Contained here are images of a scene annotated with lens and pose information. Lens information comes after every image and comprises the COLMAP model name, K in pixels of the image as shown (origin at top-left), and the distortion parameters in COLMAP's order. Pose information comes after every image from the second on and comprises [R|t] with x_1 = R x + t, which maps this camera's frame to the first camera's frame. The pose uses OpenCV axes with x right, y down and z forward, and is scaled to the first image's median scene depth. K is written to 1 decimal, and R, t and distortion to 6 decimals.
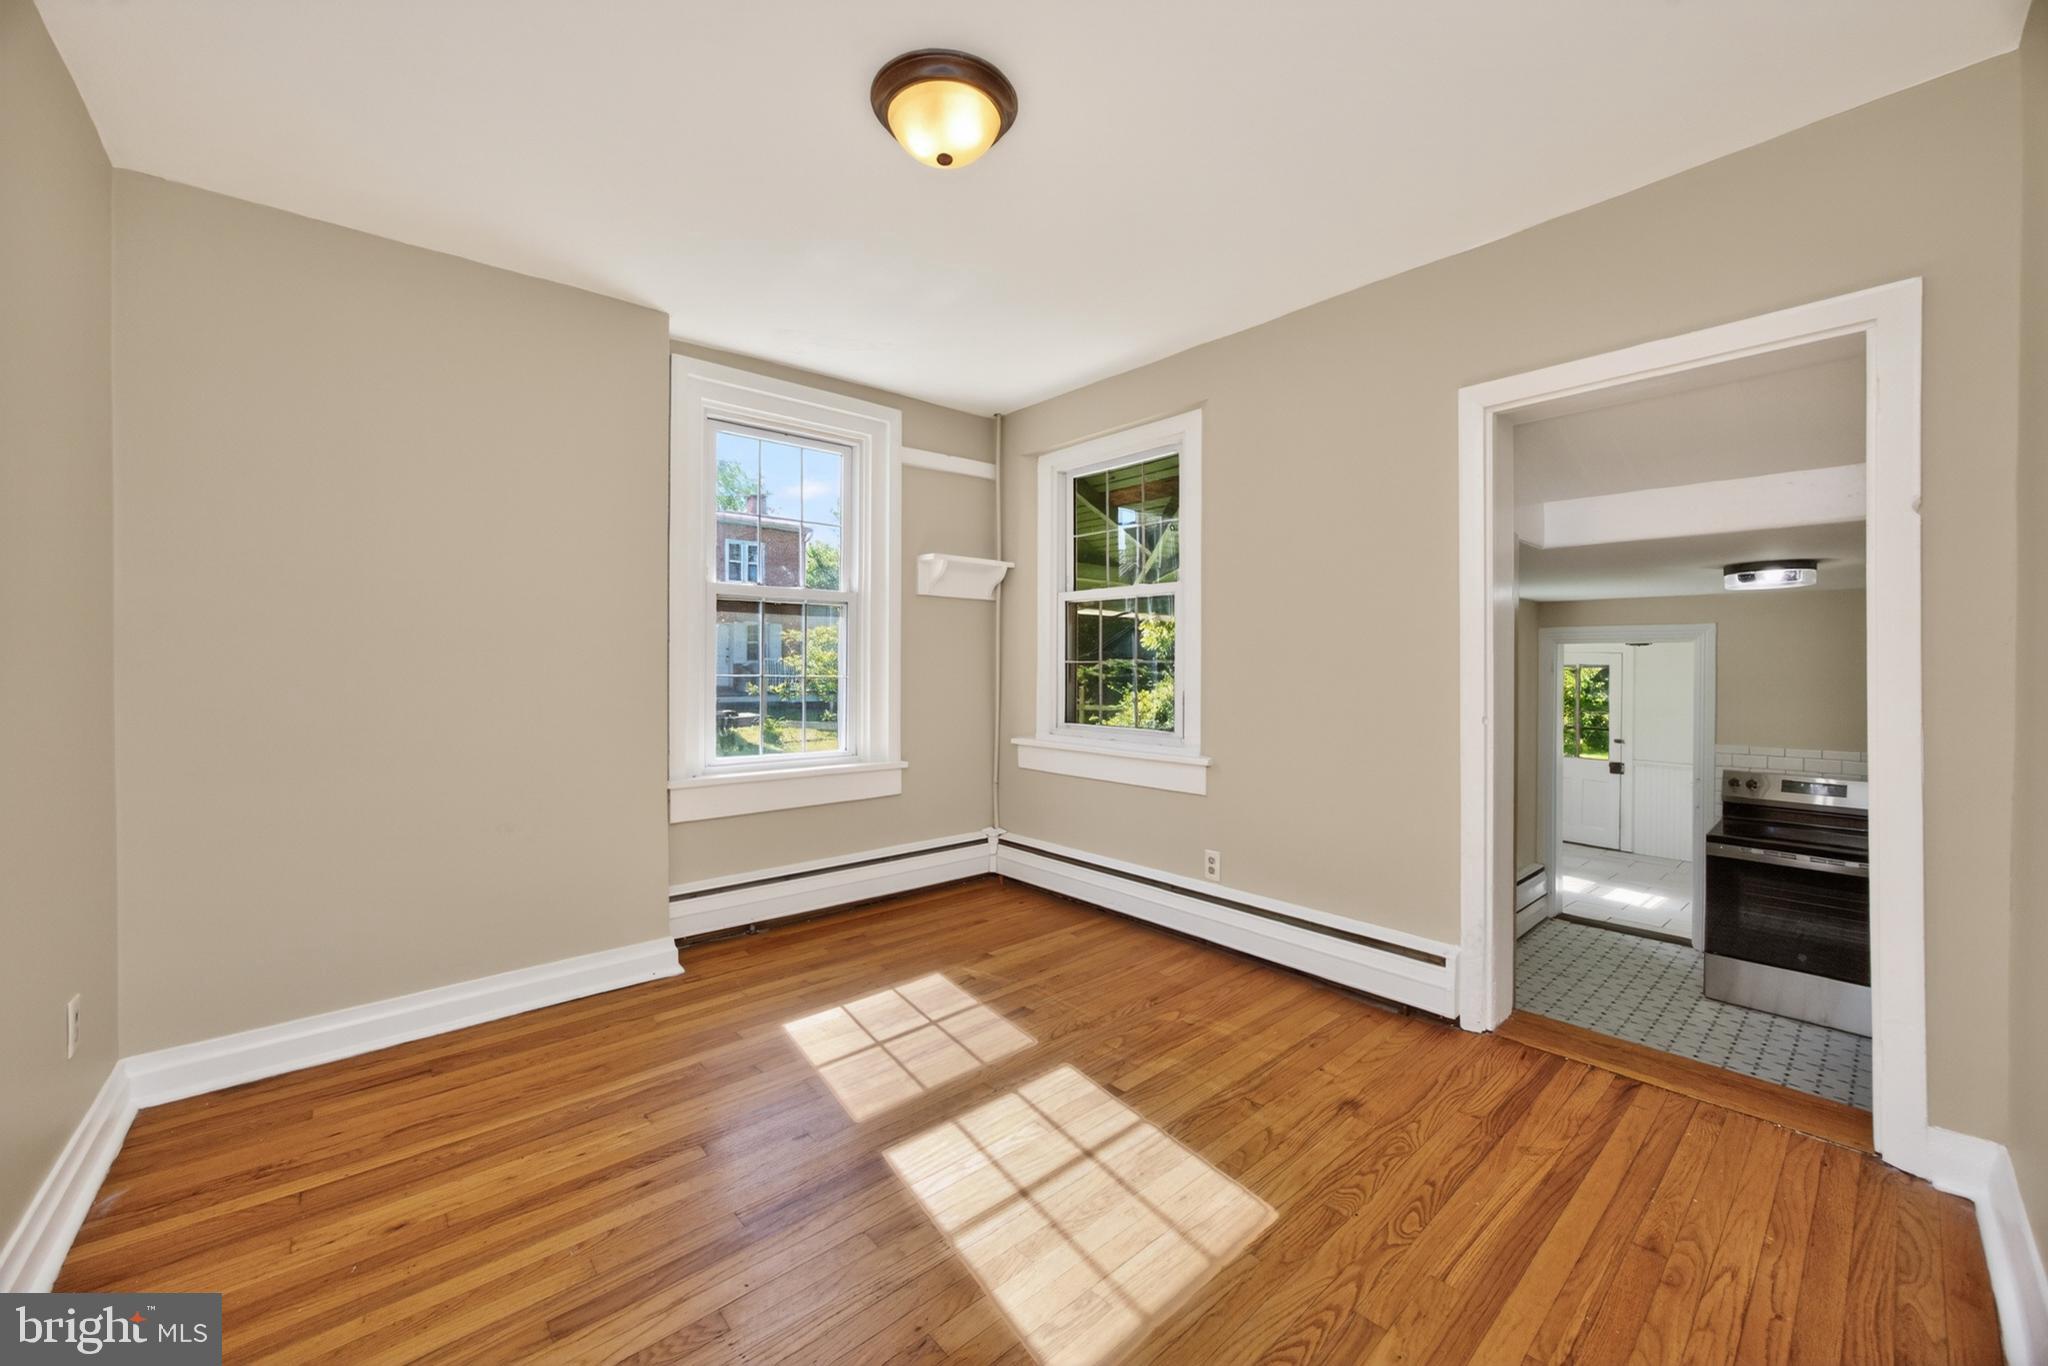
lens RADIAL K [[778.4, 0, 1029.7], [0, 778.4, 668.2], [0, 0, 1]] dist [-0.037688, 0.013283]
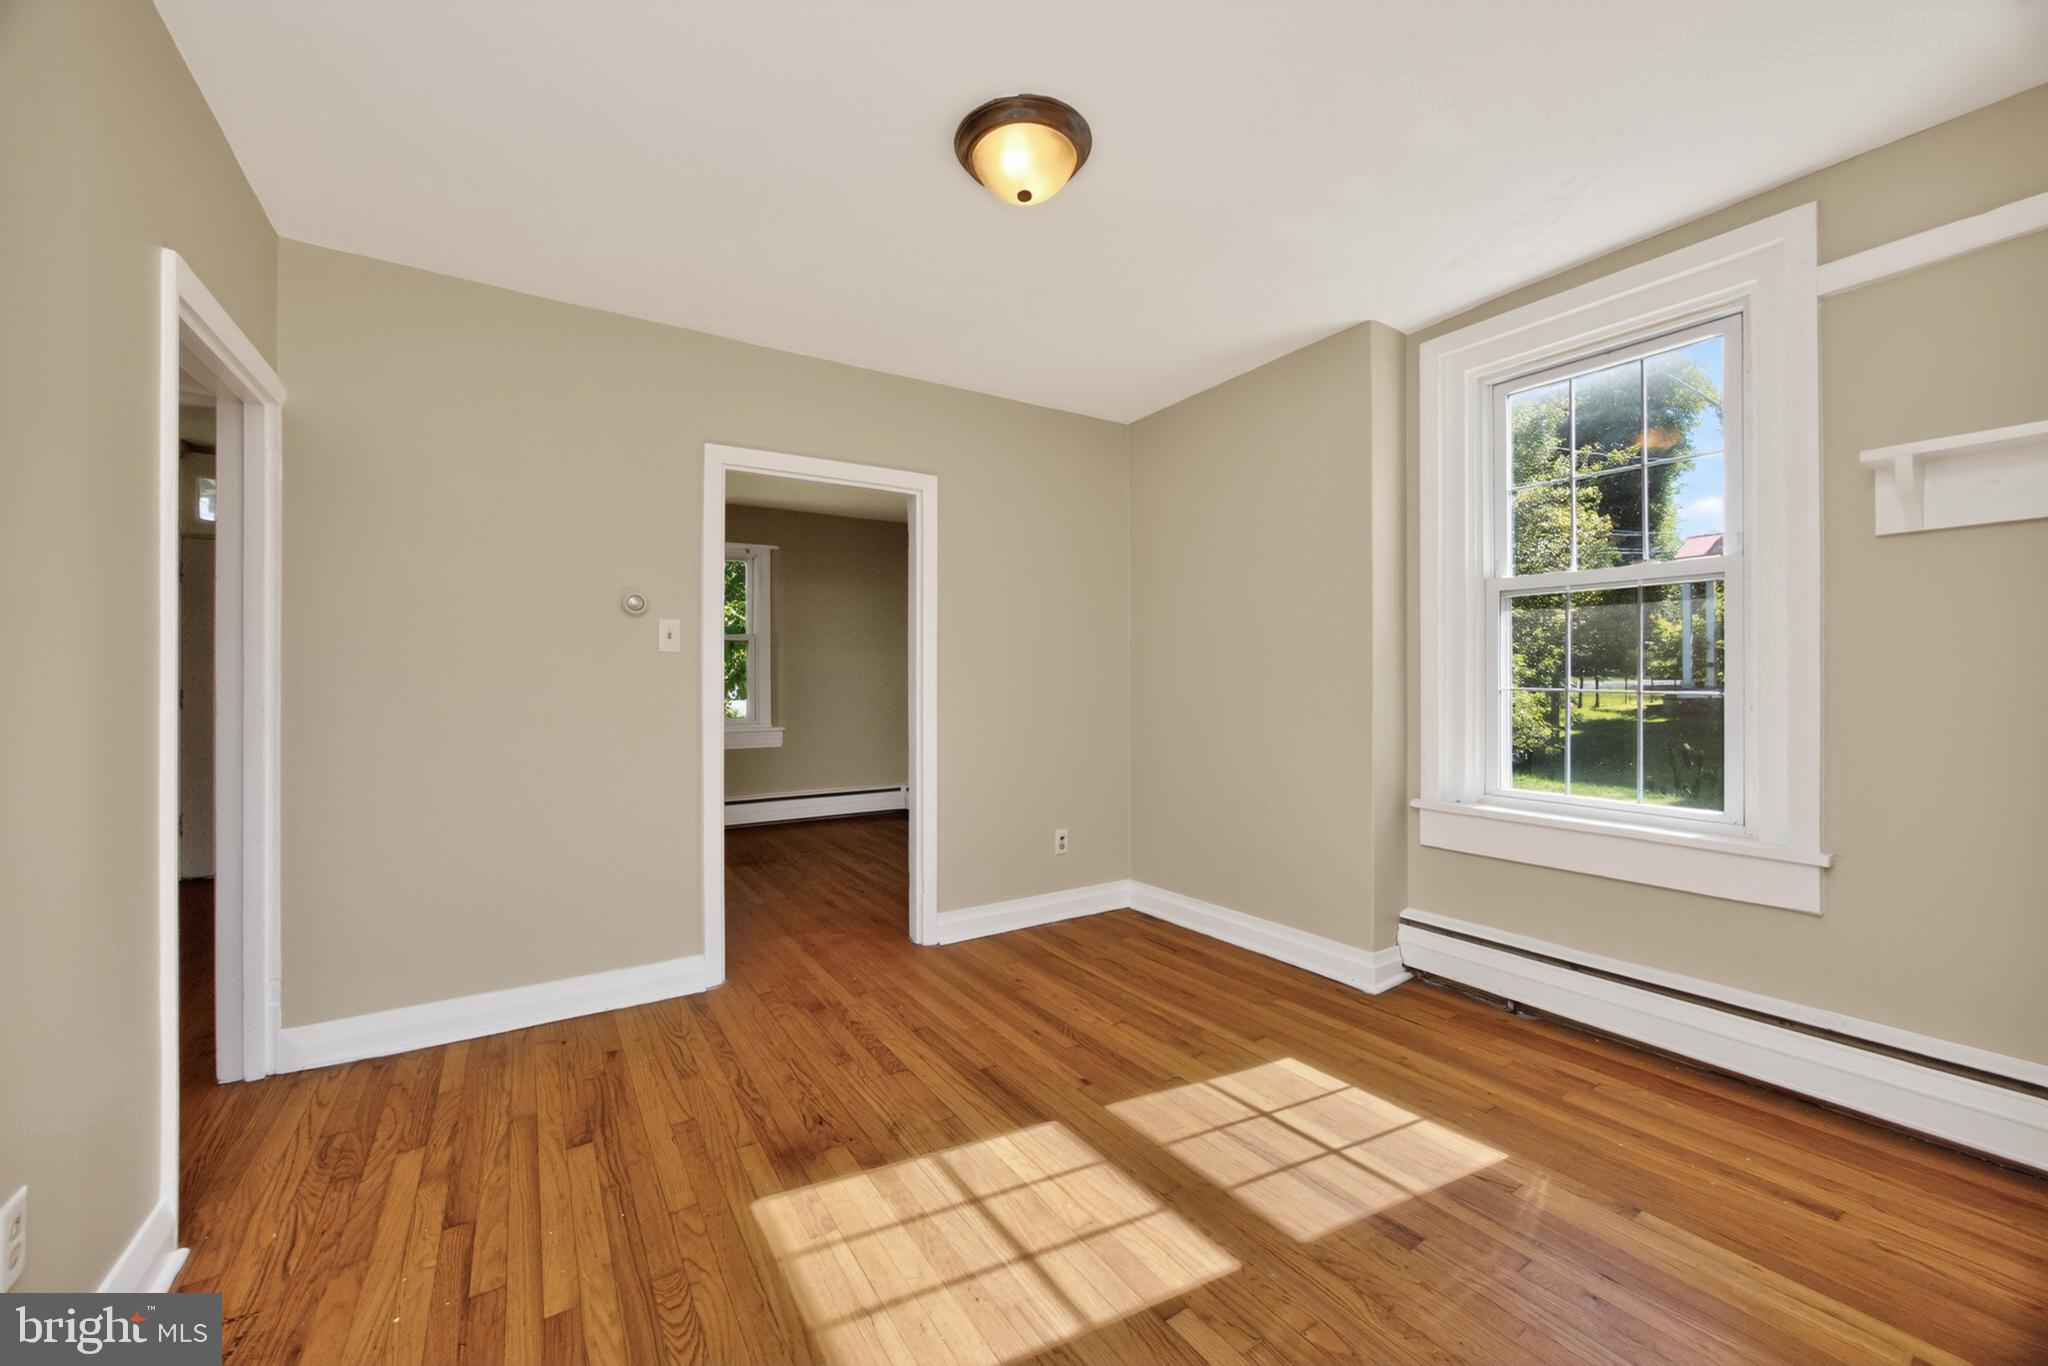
lens RADIAL K [[778.4, 0, 1029.7], [0, 778.4, 668.2], [0, 0, 1]] dist [-0.037688, 0.013283]
pose [[-0.137901, -0.012936, -0.990361, 0.766956], [-0.002797, 0.999916, -0.012672, -0.002036], [0.990442, 0.001022, -0.137926, 0.939340]]
